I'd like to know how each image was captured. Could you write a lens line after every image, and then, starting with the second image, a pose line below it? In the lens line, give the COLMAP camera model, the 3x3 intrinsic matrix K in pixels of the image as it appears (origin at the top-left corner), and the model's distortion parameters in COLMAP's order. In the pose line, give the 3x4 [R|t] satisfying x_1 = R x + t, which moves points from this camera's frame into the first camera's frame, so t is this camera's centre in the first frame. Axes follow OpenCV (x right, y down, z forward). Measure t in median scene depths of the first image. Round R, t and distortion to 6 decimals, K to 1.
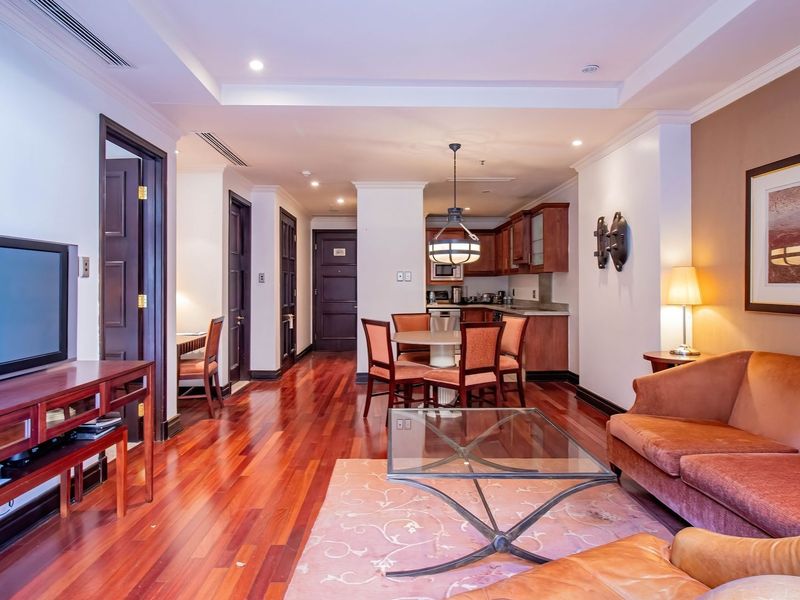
lens RADIAL K [[499.6, 0, 394.2], [0, 499.6, 292.8], [0, 0, 1]] dist [-0.002300, -0.007029]
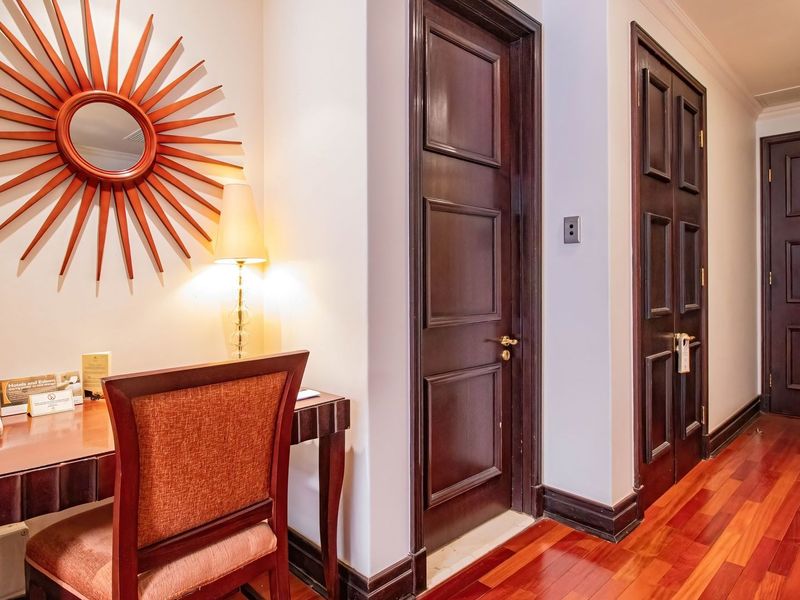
lens RADIAL K [[499.6, 0, 399.0], [0, 499.6, 296.5], [0, 0, 1]] dist [-0.002300, -0.007029]
pose [[0.690058, -0.000552, -0.723754, -0.086447], [0.004020, 0.999987, 0.003069, 0.013697], [0.723743, -0.005027, 0.690052, 0.606217]]
